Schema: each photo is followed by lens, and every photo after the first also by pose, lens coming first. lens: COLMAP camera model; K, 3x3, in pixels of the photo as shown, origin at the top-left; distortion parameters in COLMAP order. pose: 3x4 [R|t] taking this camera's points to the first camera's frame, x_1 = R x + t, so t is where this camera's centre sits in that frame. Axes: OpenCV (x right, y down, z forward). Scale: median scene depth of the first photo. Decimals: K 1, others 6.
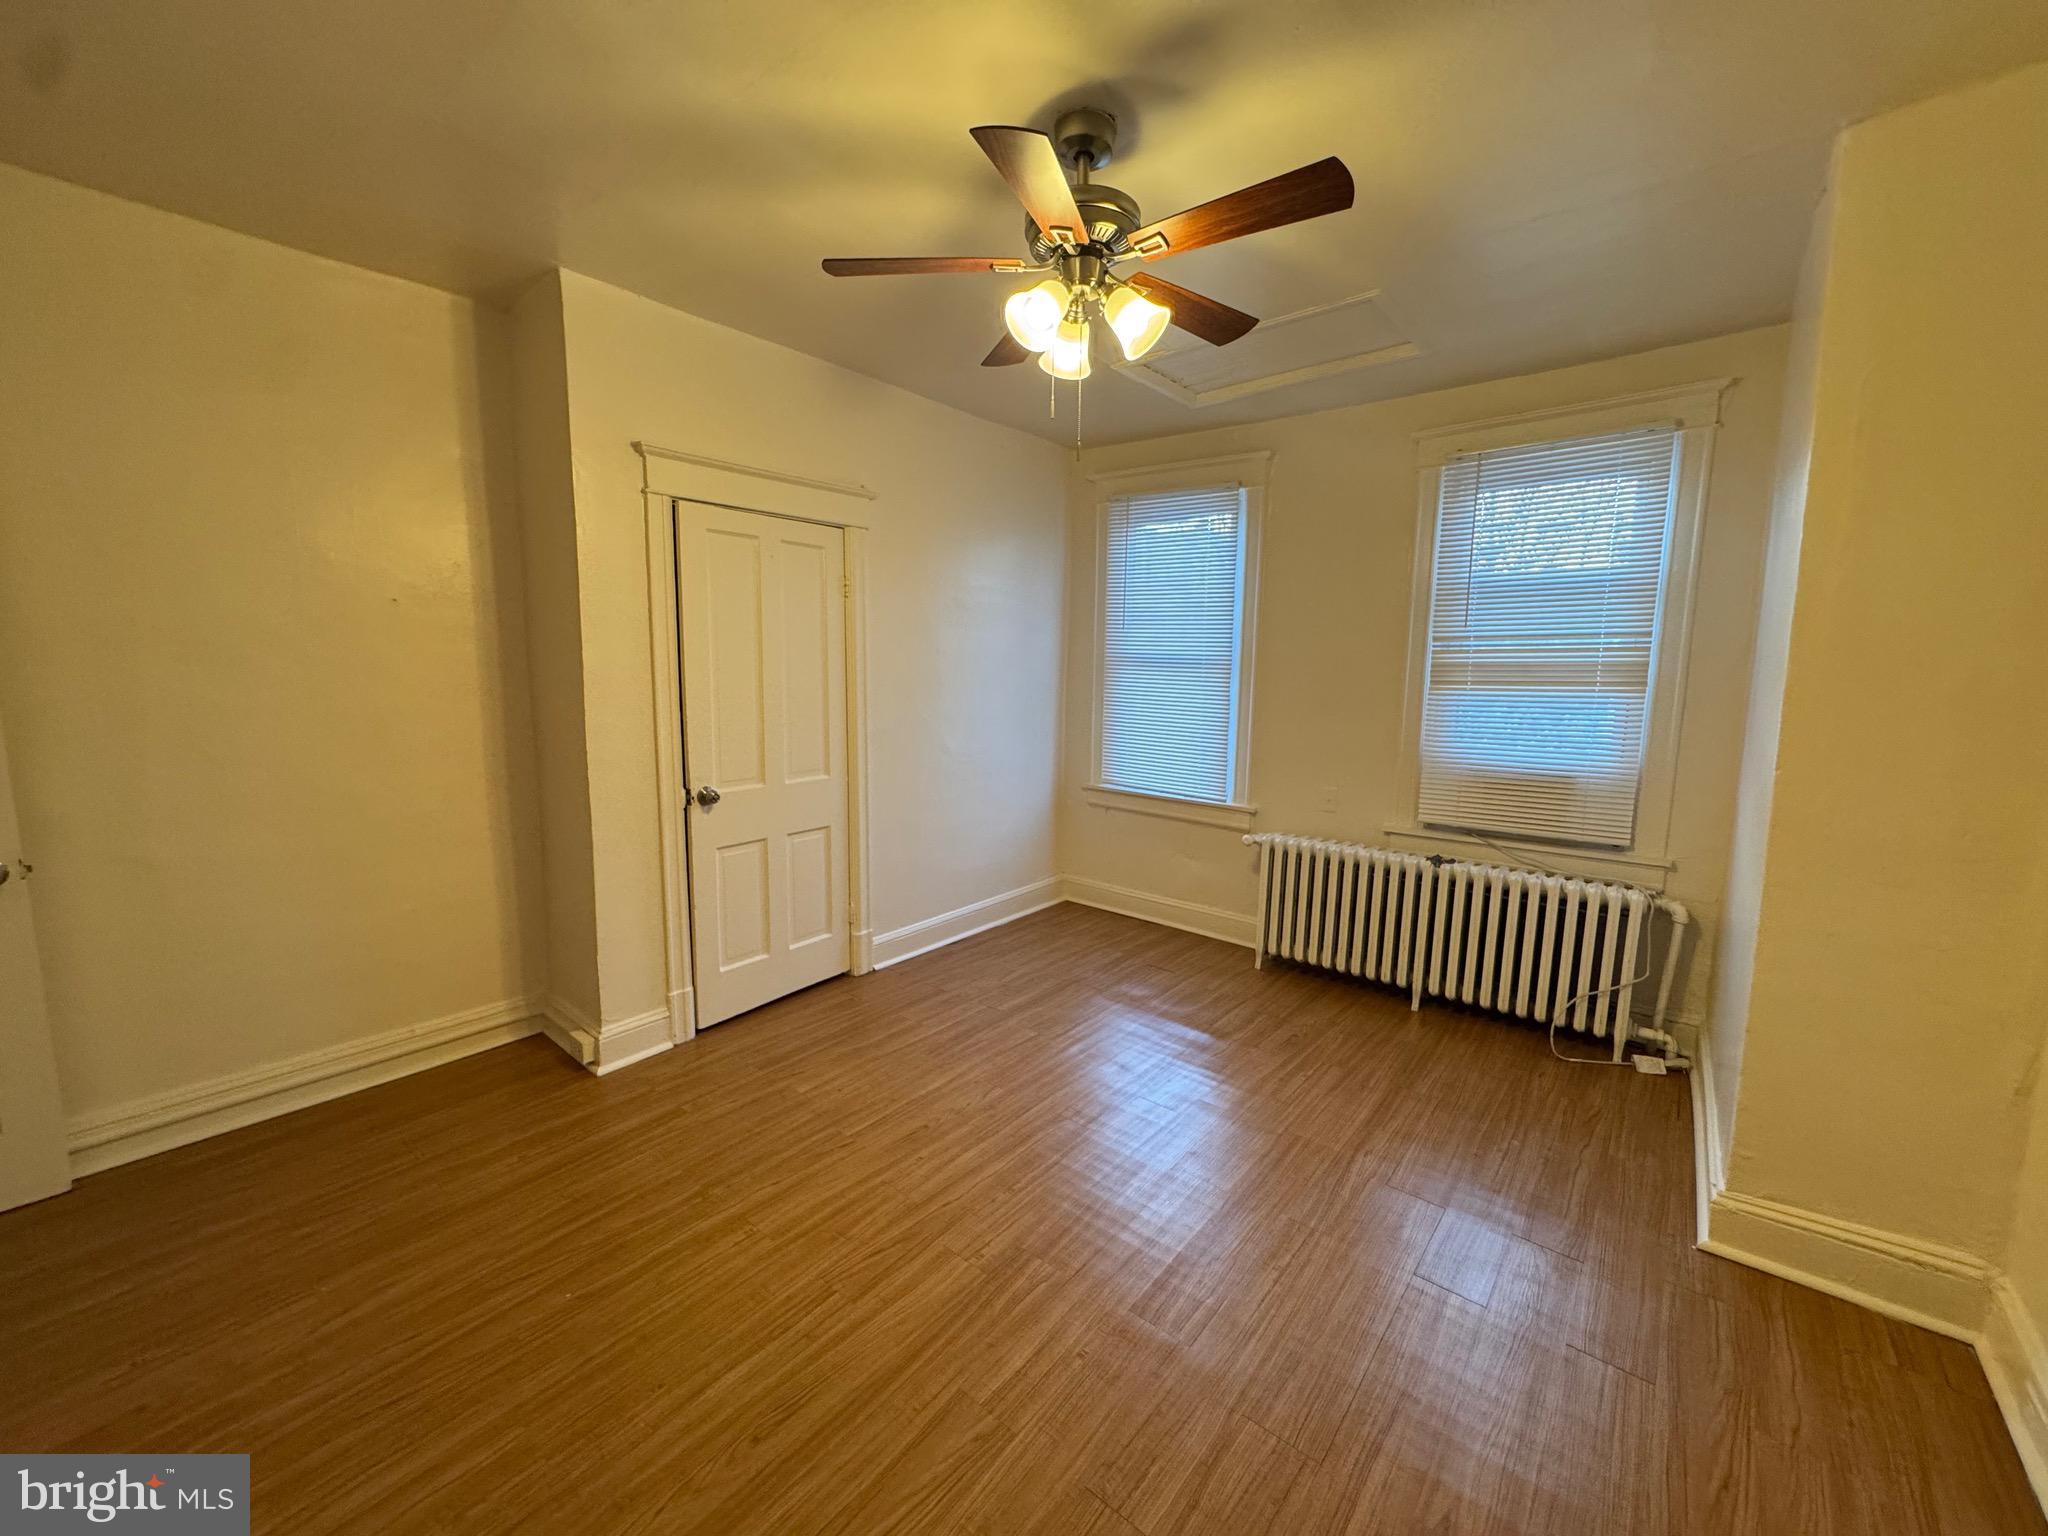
lens RADIAL K [[814.1, 0, 1023.5], [0, 814.1, 767.4], [0, 0, 1]] dist [-0.000259, 0.000189]
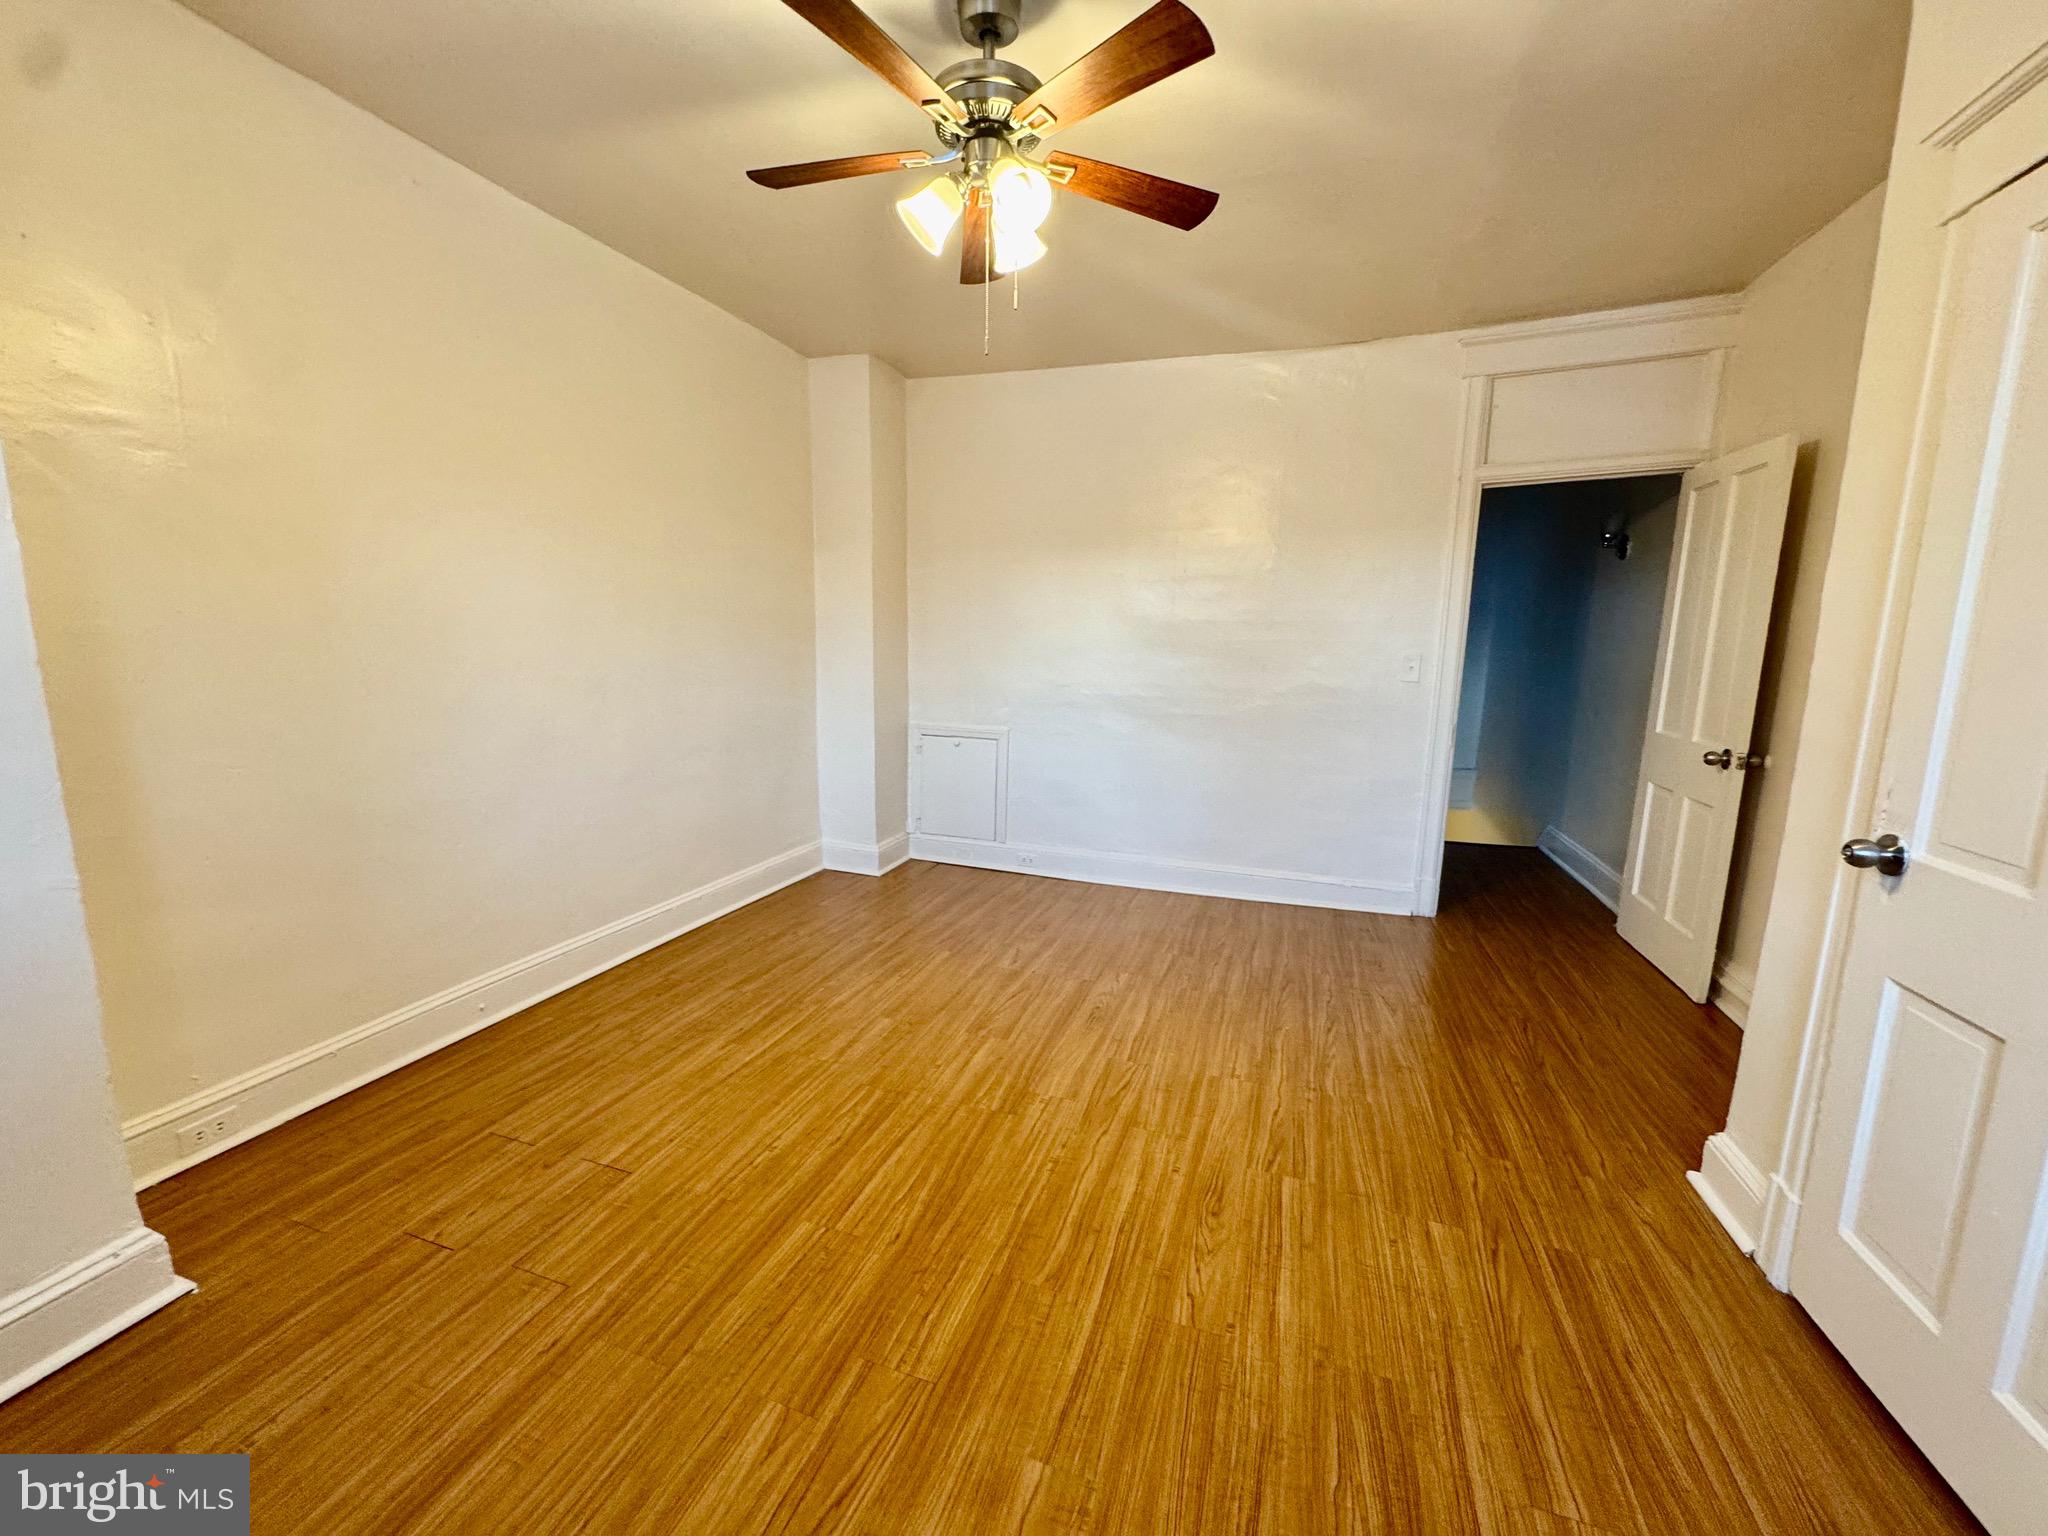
lens RADIAL K [[814.1, 0, 1036.6], [0, 814.1, 782.8], [0, 0, 1]] dist [-0.000259, 0.000189]
pose [[-0.931680, 0.041636, -0.360886, 0.313093], [-0.072650, 0.951988, 0.297389, -0.146277], [0.355941, 0.303290, -0.883924, 1.683351]]
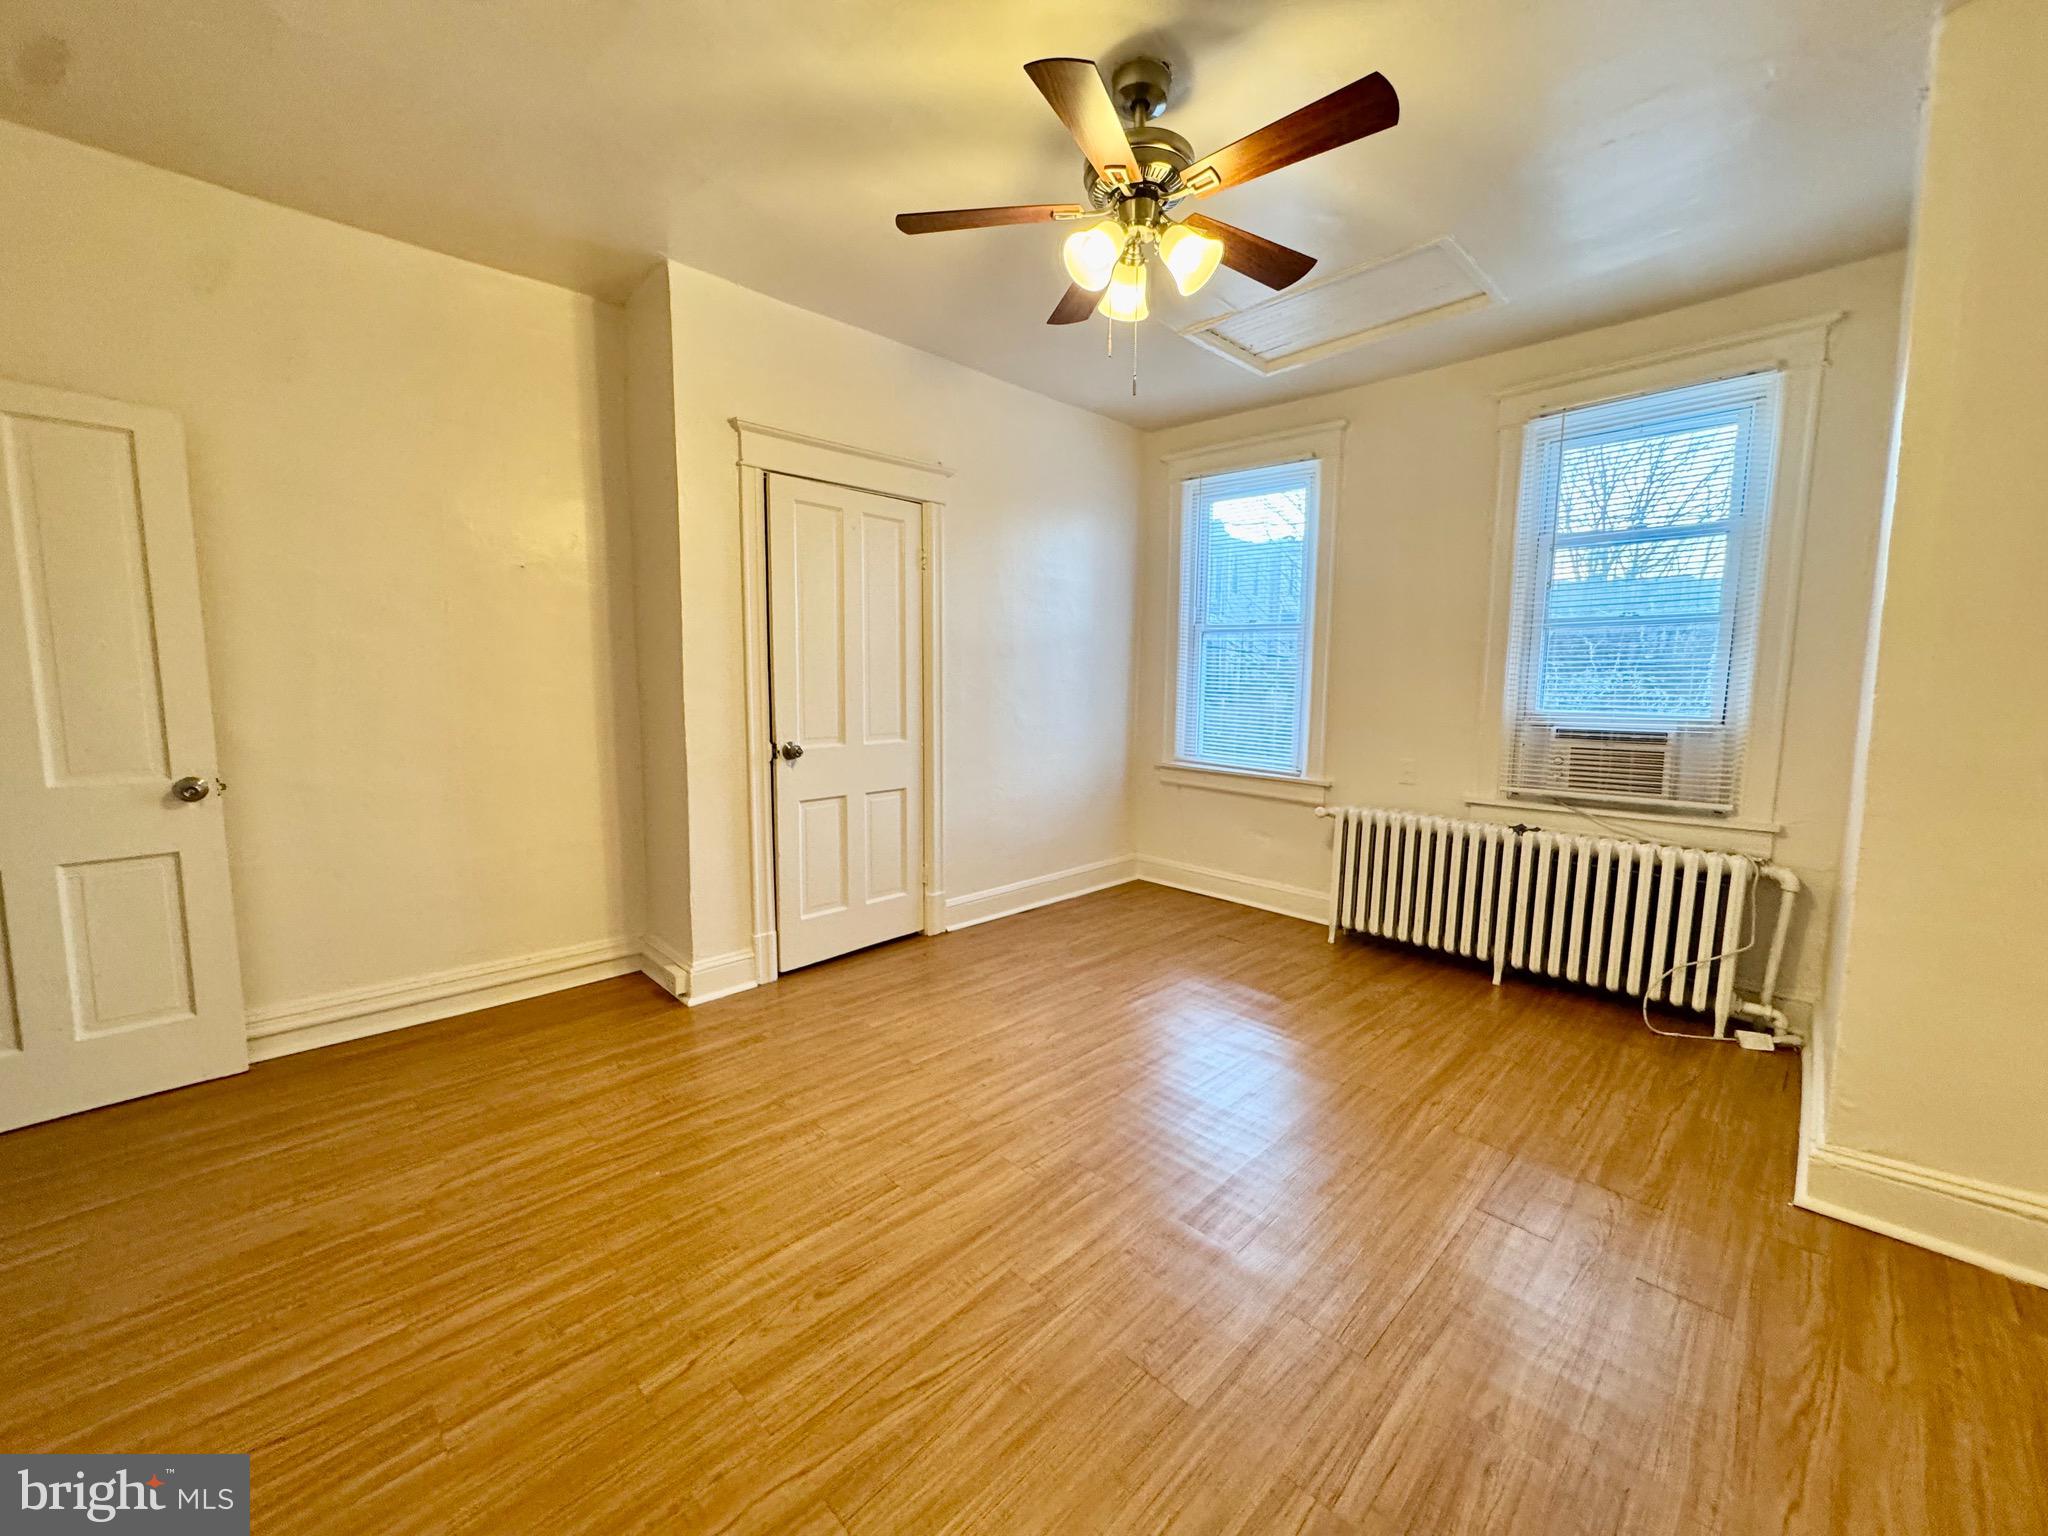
lens RADIAL K [[814.1, 0, 1023.1], [0, 814.1, 766.8], [0, 0, 1]] dist [-0.000259, 0.000189]
pose [[0.994731, 0.007351, -0.102254, 0.029639], [-0.009521, 0.999739, -0.020744, 0.103006], [0.102075, 0.021608, 0.994542, -0.037319]]
